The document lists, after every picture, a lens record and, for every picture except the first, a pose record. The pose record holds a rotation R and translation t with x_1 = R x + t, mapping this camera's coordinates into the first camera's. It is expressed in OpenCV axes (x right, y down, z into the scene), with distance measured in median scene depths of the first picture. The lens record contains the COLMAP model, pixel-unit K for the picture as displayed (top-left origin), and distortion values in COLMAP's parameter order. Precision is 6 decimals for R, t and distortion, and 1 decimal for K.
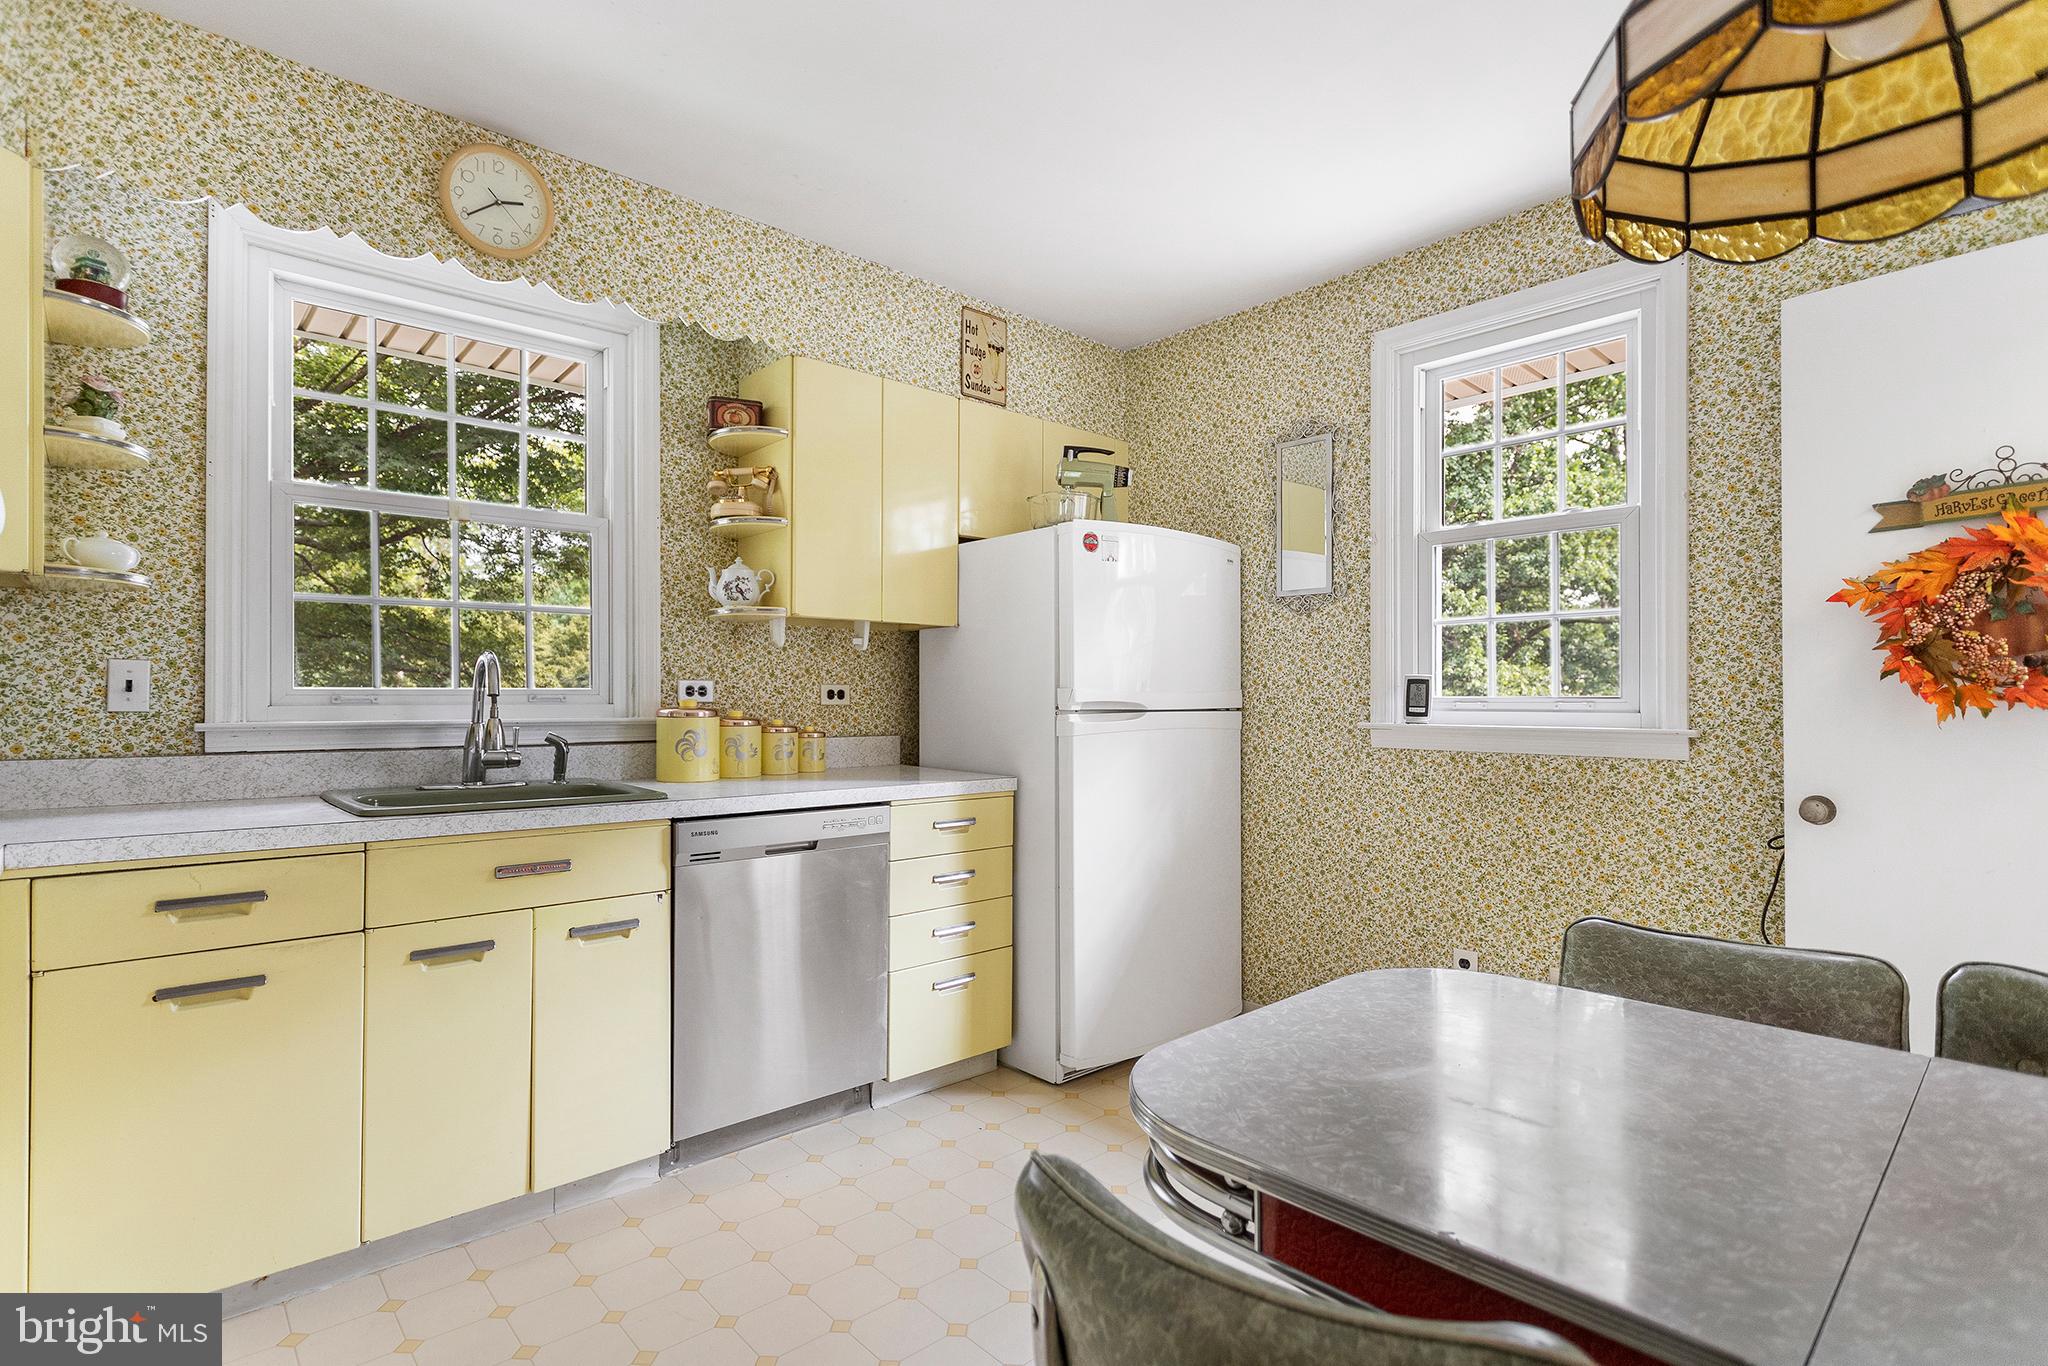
lens RADIAL K [[1004.5, 0, 1022.9], [0, 1004.5, 699.0], [0, 0, 1]] dist [0.002125, 0.000380]
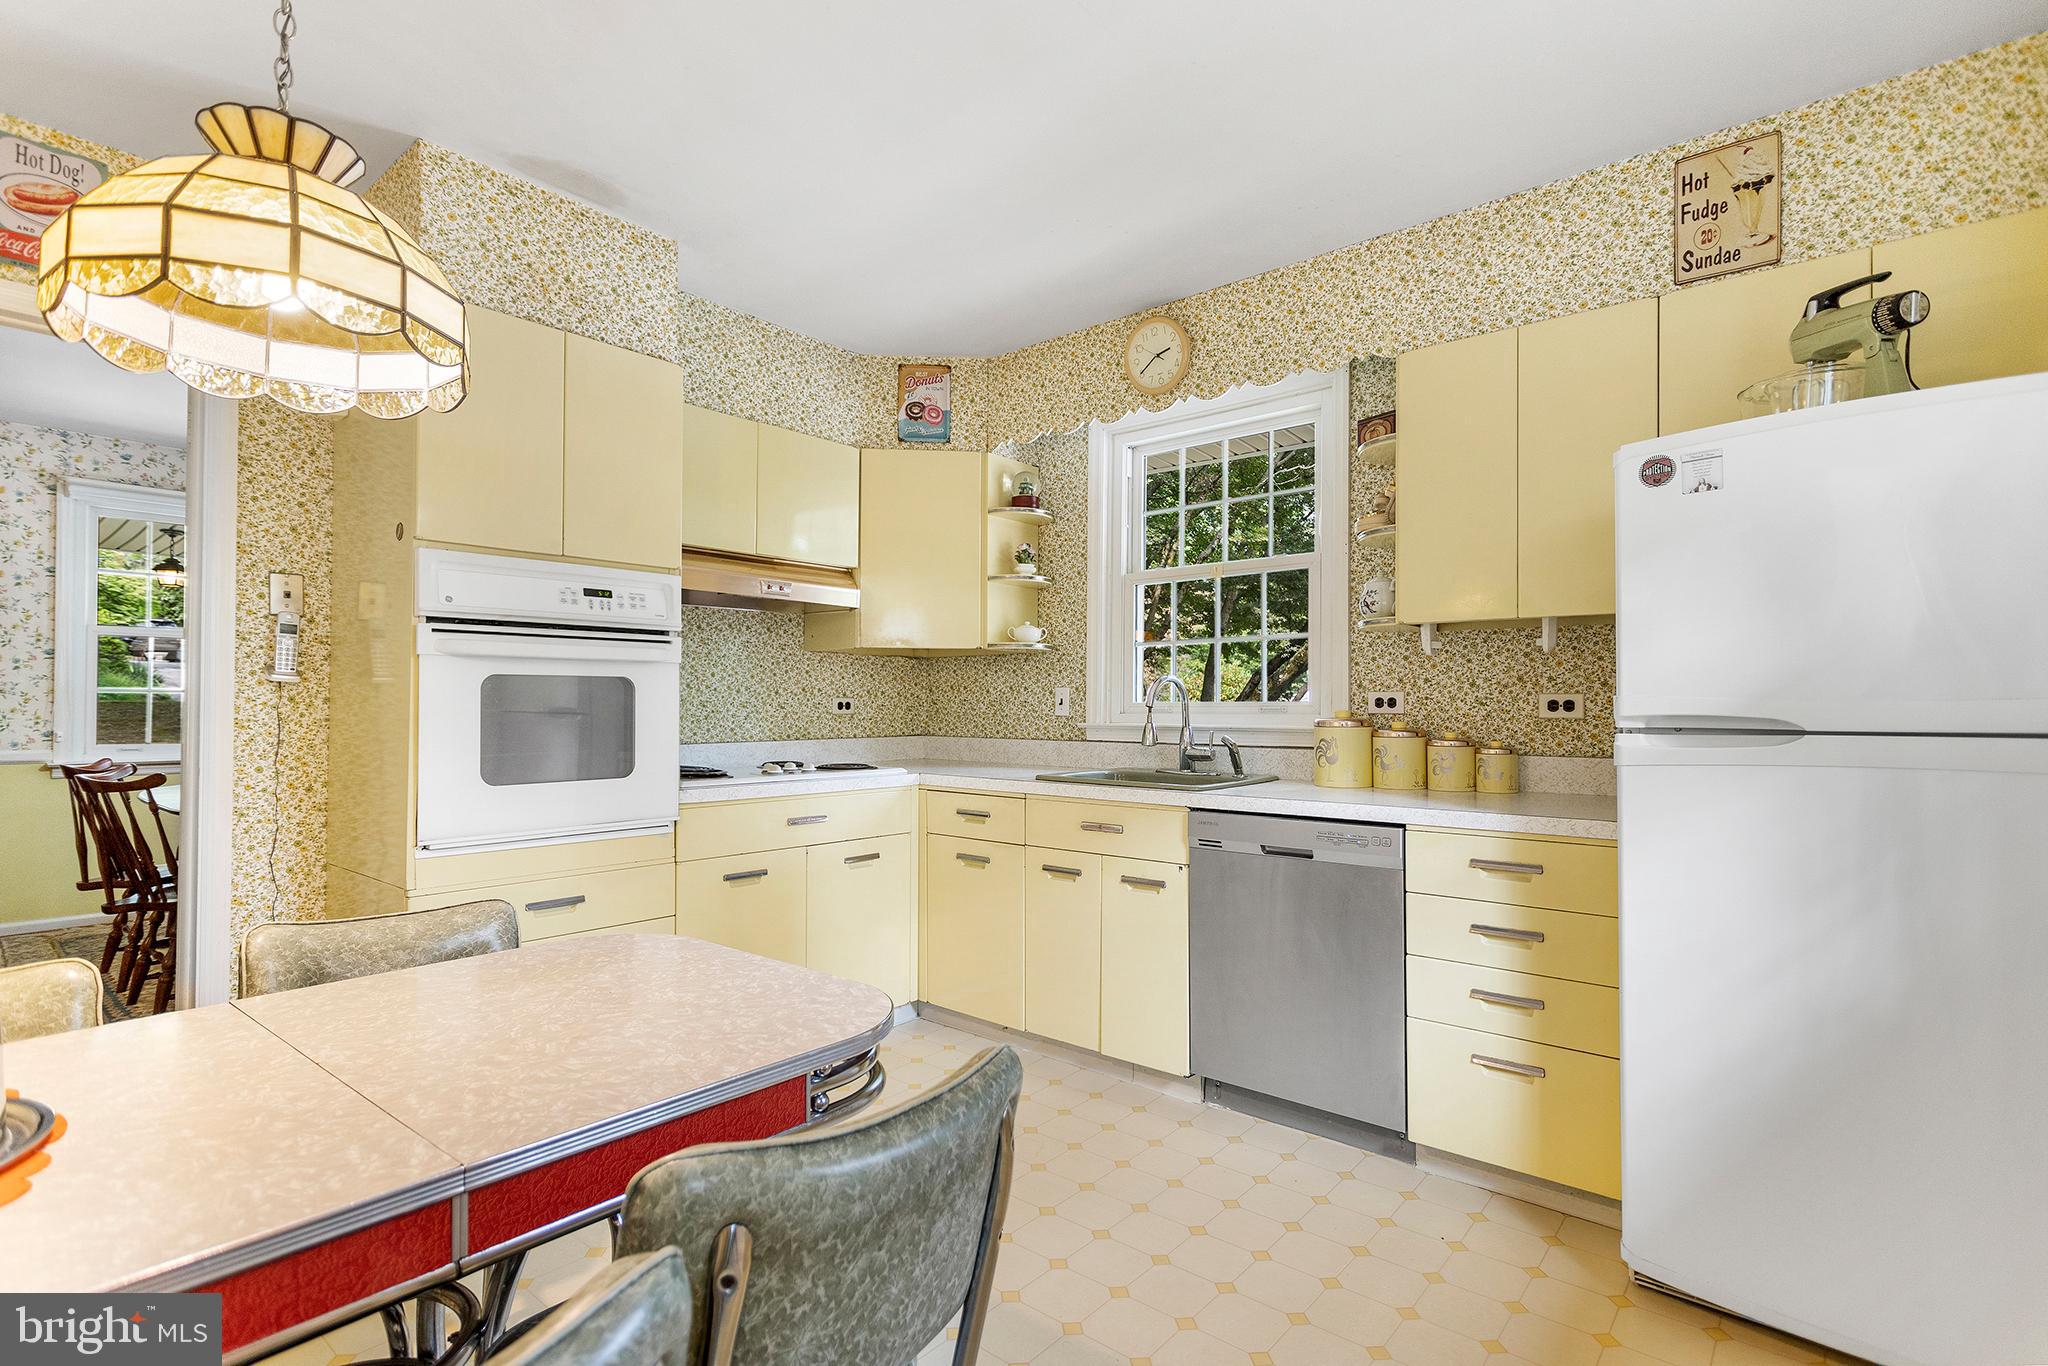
lens RADIAL K [[1004.5, 0, 1022.9], [0, 1004.5, 699.0], [0, 0, 1]] dist [0.002125, 0.000380]
pose [[0.119267, -0.009442, -0.992817, 0.751308], [-0.004031, 0.999942, -0.009994, 0.000153], [0.992854, 0.005194, 0.119222, 0.579220]]
